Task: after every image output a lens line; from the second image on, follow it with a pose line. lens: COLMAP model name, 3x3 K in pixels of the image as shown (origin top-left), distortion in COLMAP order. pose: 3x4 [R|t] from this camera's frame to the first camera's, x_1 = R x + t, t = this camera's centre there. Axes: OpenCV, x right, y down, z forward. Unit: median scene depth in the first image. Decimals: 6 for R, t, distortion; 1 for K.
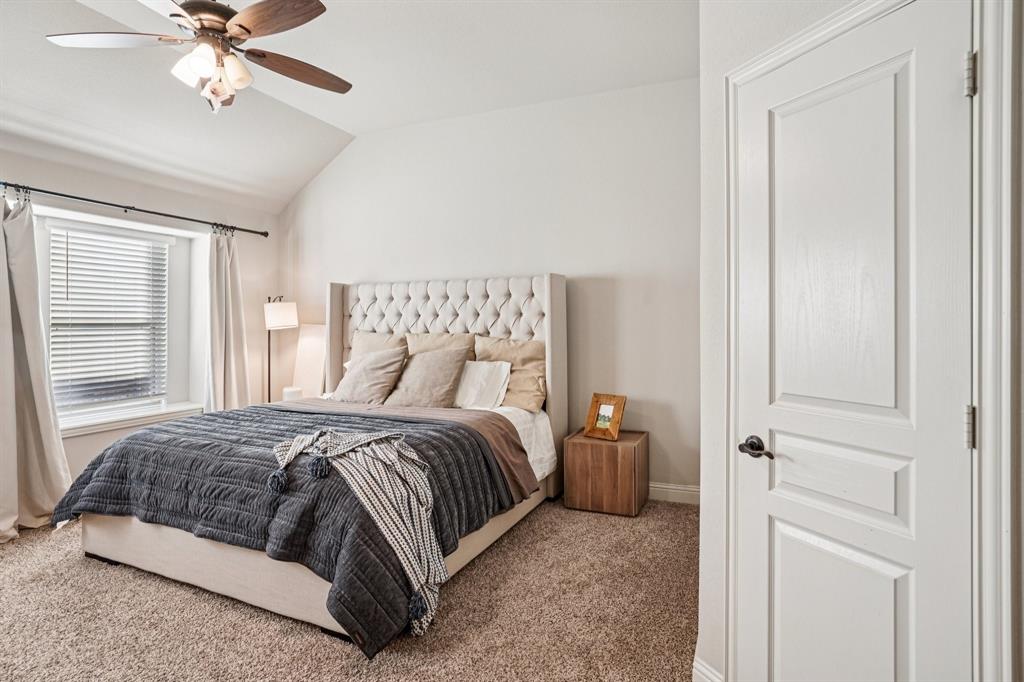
lens RADIAL K [[544.7, 0, 499.2], [0, 544.7, 316.3], [0, 0, 1]] dist [-0.031494, 0.004252]
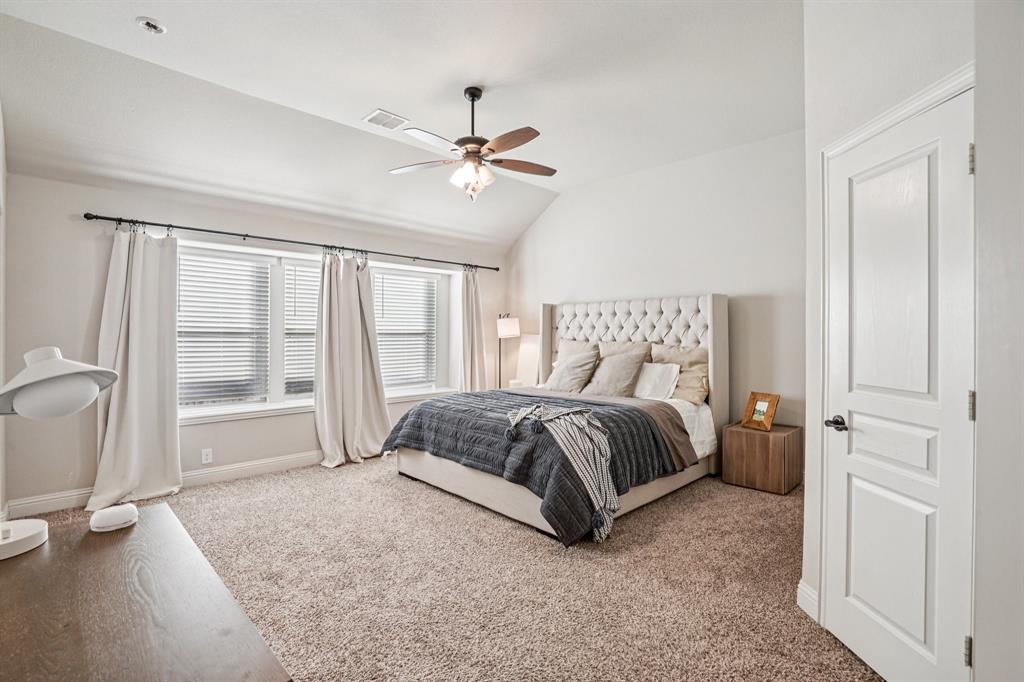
lens RADIAL K [[479.3, 0, 509.3], [0, 479.3, 345.0], [0, 0, 1]] dist [-0.046046, 0.014327]
pose [[0.932818, 0.010937, -0.360183, 0.070748], [0.001640, 0.999400, 0.034594, 0.000026], [0.360345, -0.032860, 0.932240, -0.243445]]
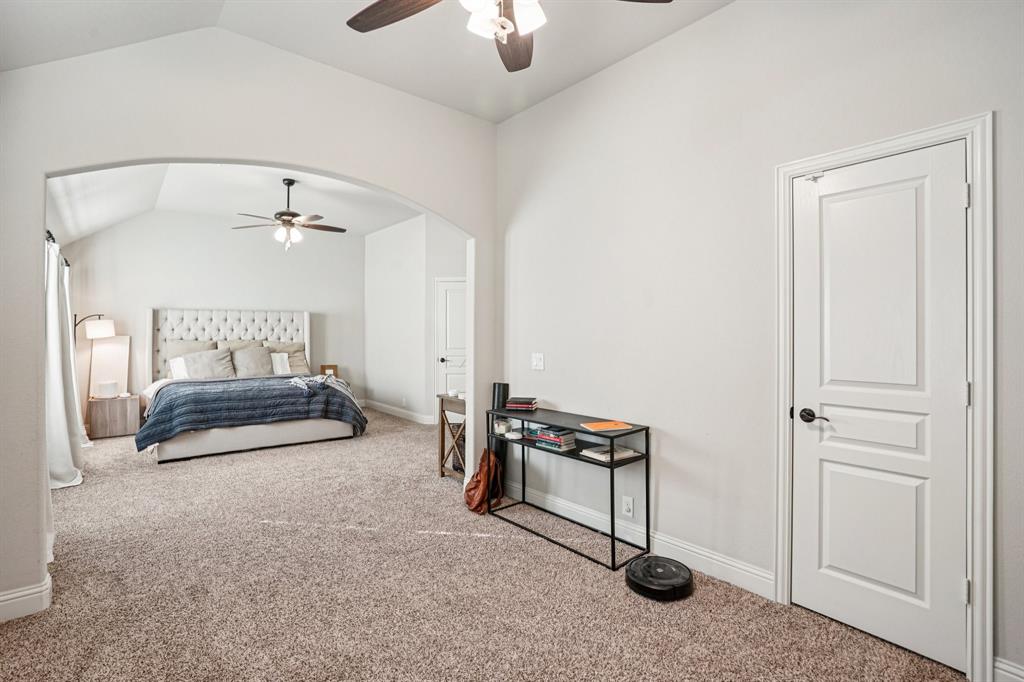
lens RADIAL K [[479.3, 0, 509.8], [0, 479.3, 334.0], [0, 0, 1]] dist [-0.046046, 0.014327]
pose [[0.431328, -0.000452, 0.902195, -1.777712], [-0.007866, 0.999960, 0.004261, -0.003127], [-0.902161, -0.008934, 0.431307, -0.770067]]
